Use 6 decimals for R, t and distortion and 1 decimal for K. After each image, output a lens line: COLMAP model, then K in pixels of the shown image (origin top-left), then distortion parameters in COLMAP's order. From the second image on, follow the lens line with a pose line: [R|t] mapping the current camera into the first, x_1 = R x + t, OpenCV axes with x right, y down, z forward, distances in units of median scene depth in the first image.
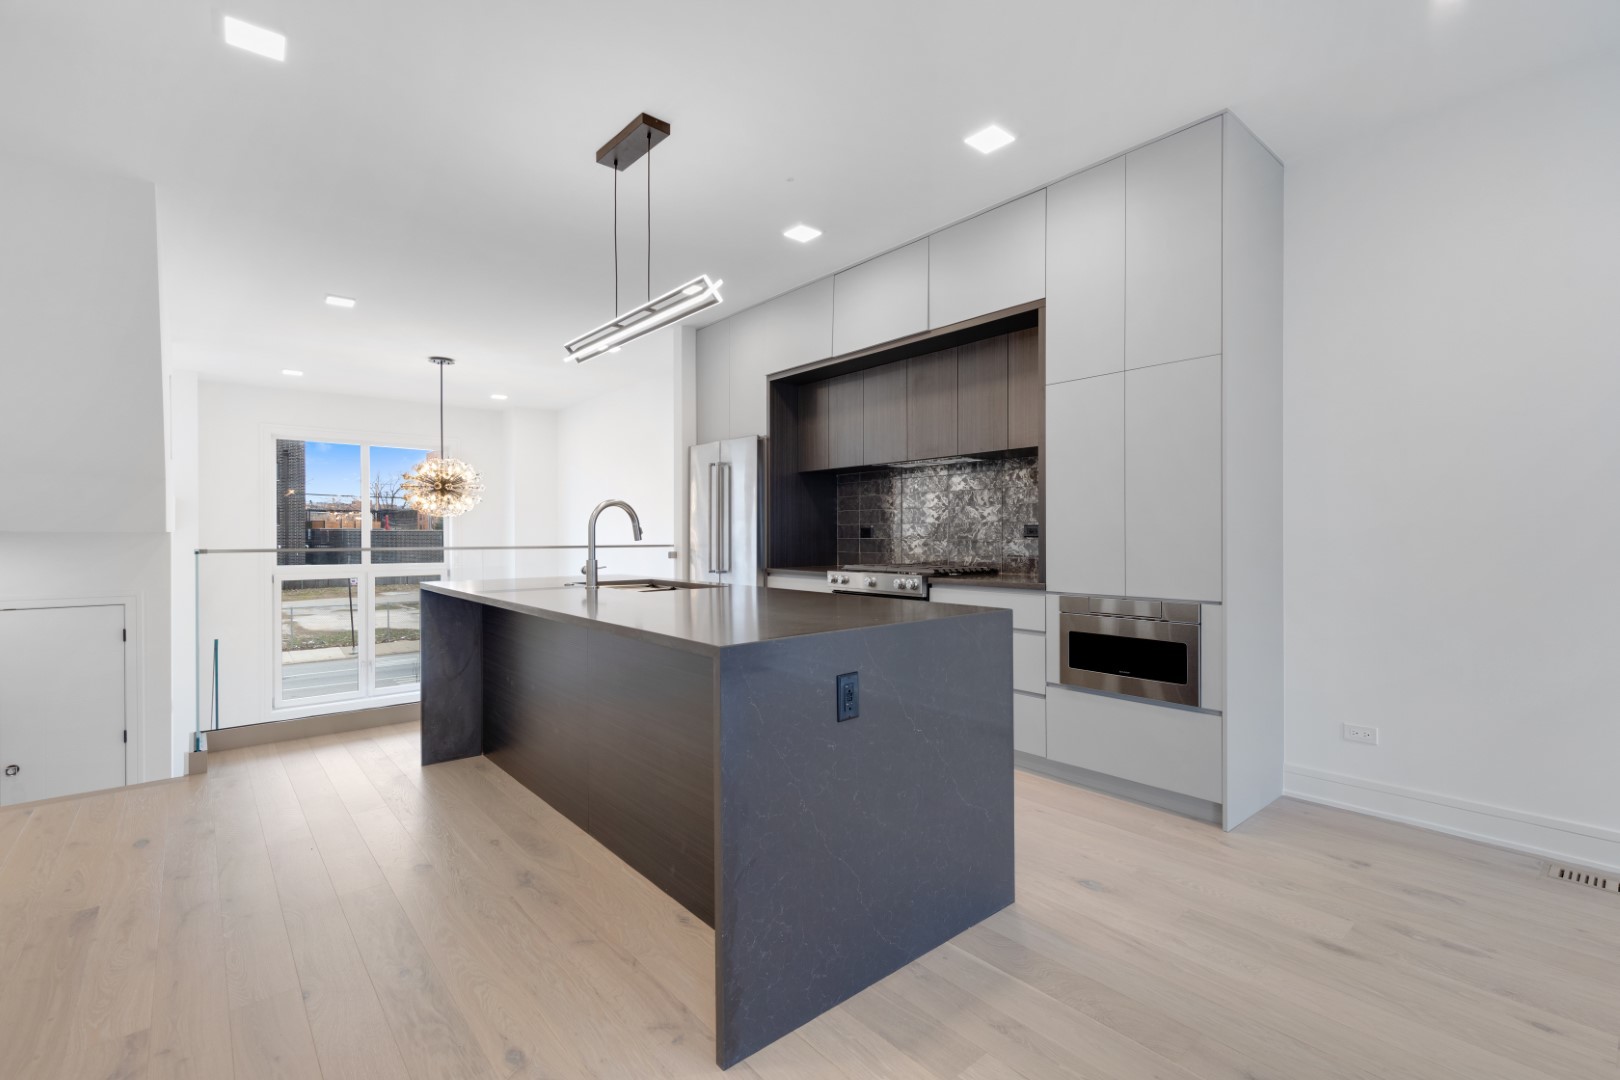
lens RADIAL K [[711.4, 0, 816.8], [0, 711.4, 536.4], [0, 0, 1]] dist [-0.000722, -0.000229]
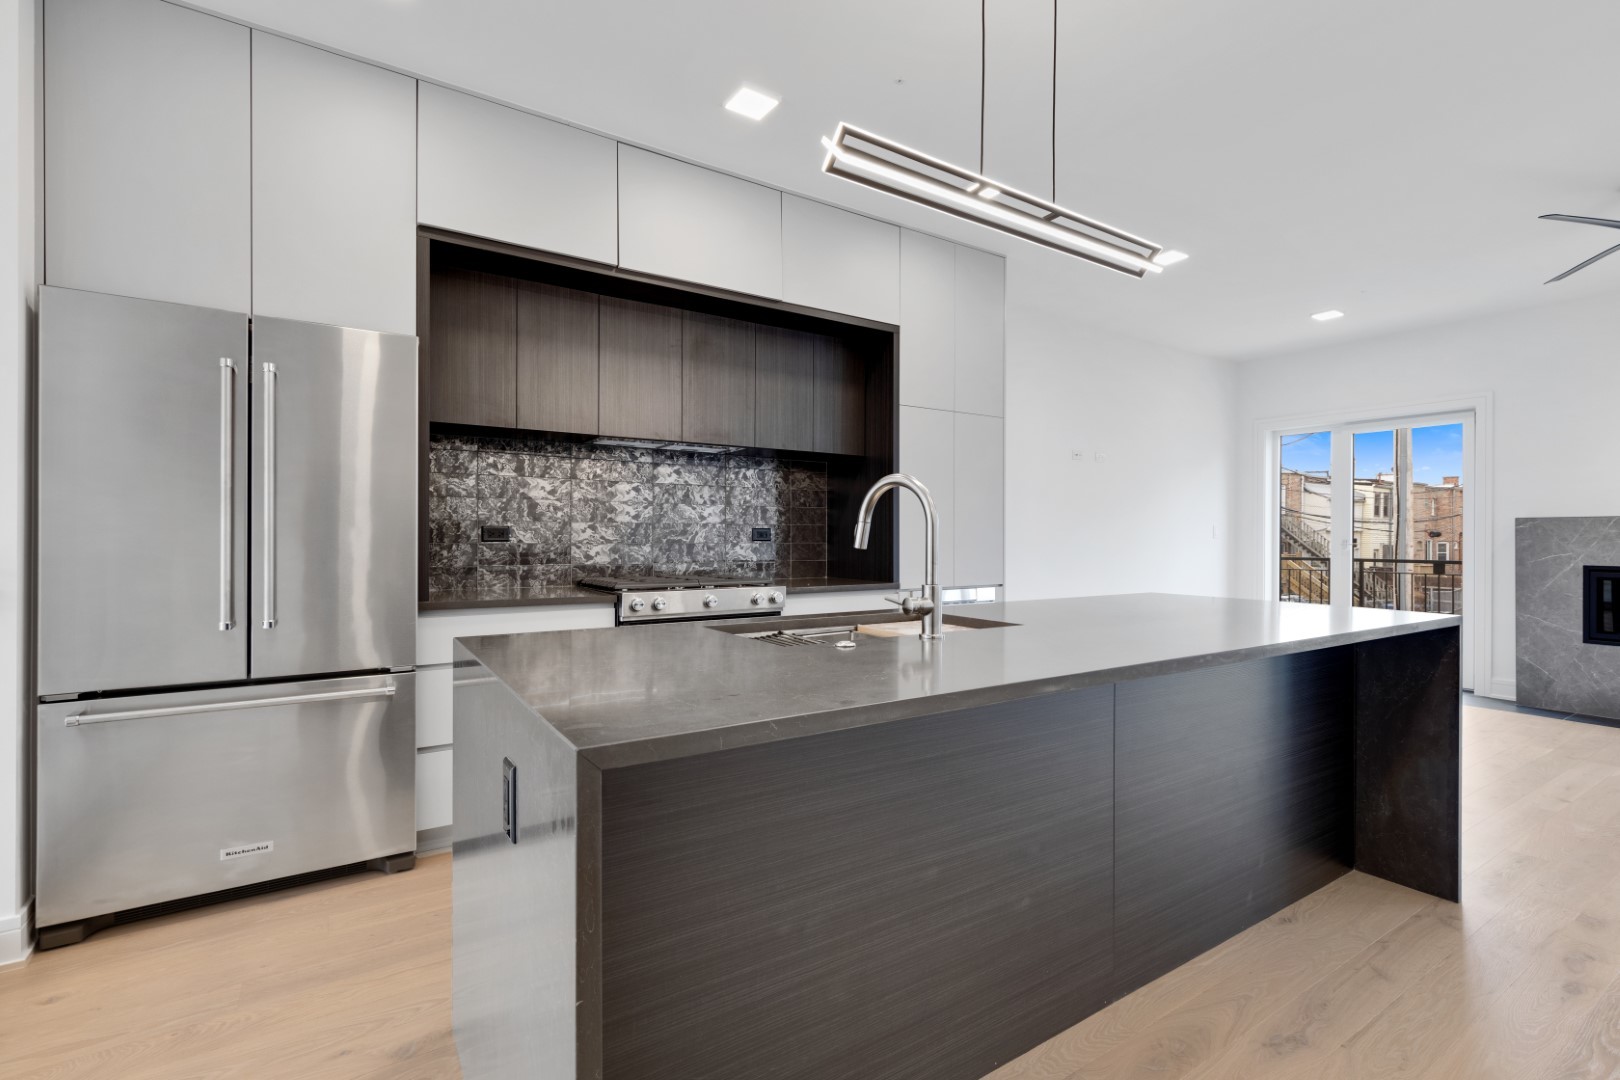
lens RADIAL K [[749.6, 0, 810.0], [0, 749.6, 540.0], [0, 0, 1]] dist [0.005200, 0.000283]
pose [[0.131207, -0.001404, 0.991354, -0.641248], [-0.000957, 0.999998, 0.001543, -0.001438], [-0.991355, -0.001151, 0.131206, 0.734886]]
